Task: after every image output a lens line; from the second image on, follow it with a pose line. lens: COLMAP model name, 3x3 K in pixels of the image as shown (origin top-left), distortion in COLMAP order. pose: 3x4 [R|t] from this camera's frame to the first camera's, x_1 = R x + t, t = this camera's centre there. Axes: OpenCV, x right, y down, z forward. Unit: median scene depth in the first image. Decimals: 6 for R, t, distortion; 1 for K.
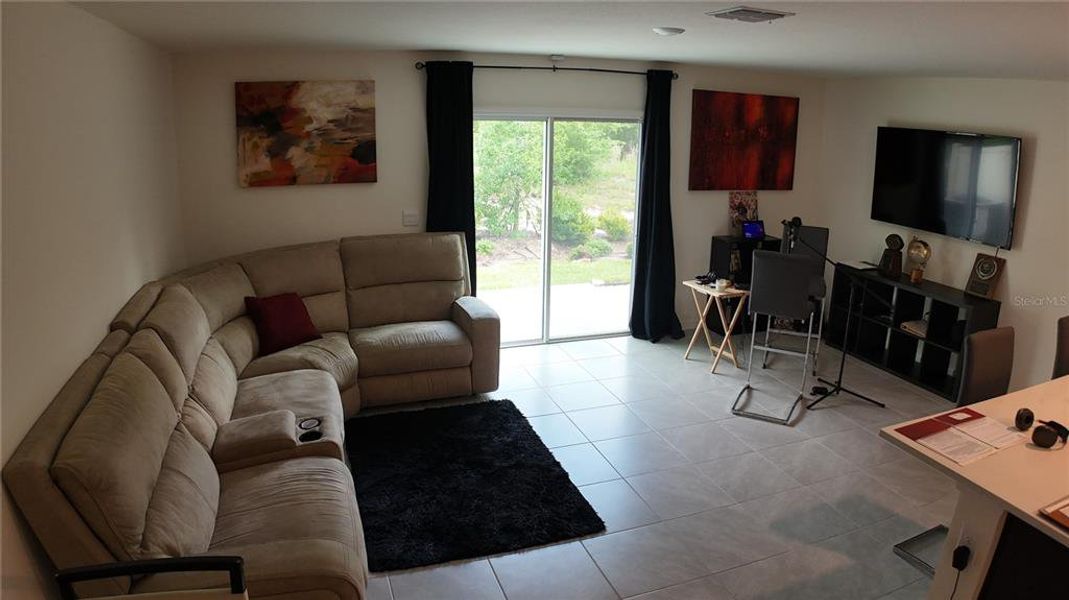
lens RADIAL K [[654.0, 0, 527.9], [0, 654.0, 298.0], [0, 0, 1]] dist [-0.183394, 0.021515]
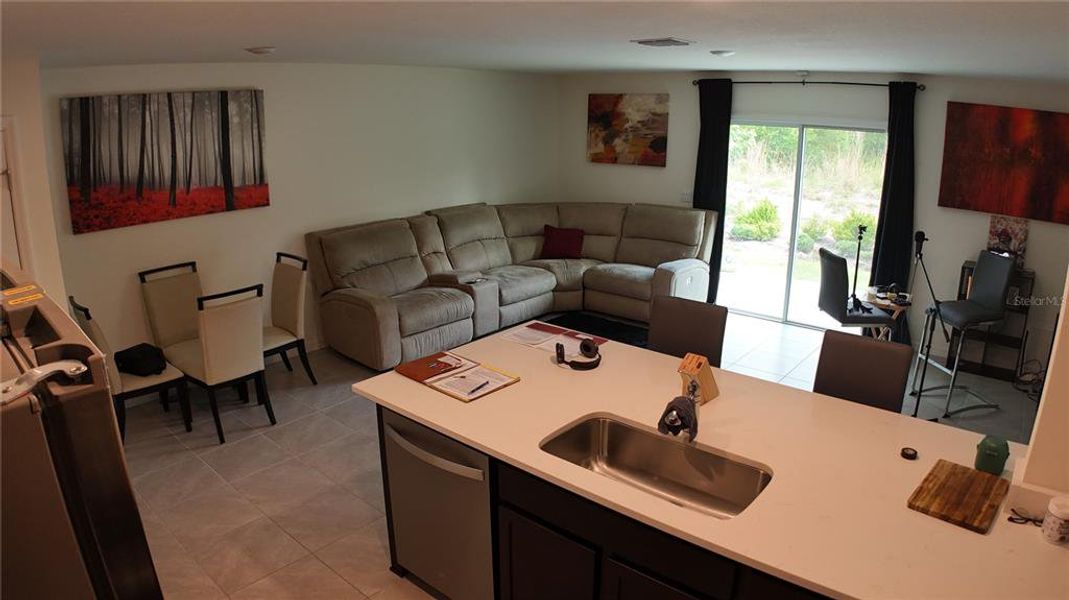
lens RADIAL K [[654.0, 0, 527.9], [0, 654.0, 298.0], [0, 0, 1]] dist [-0.183394, 0.021515]
pose [[0.511286, 0.224197, -0.829652, 0.760945], [-0.216040, 0.967903, 0.128419, -0.019537], [0.831814, 0.113579, 0.543310, 0.031140]]
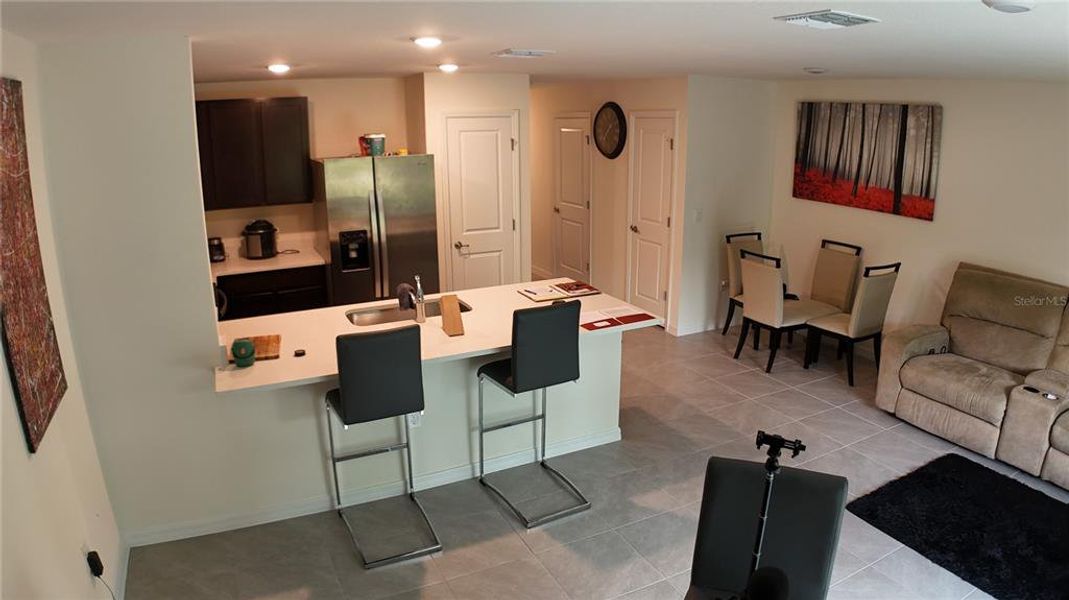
lens RADIAL K [[654.0, 0, 527.9], [0, 654.0, 298.0], [0, 0, 1]] dist [-0.183394, 0.021515]
pose [[-0.990881, 0.036870, -0.129597, 0.465101], [-0.034429, 0.860621, 0.508080, -0.286436], [0.130267, 0.507909, -0.851504, 0.956604]]
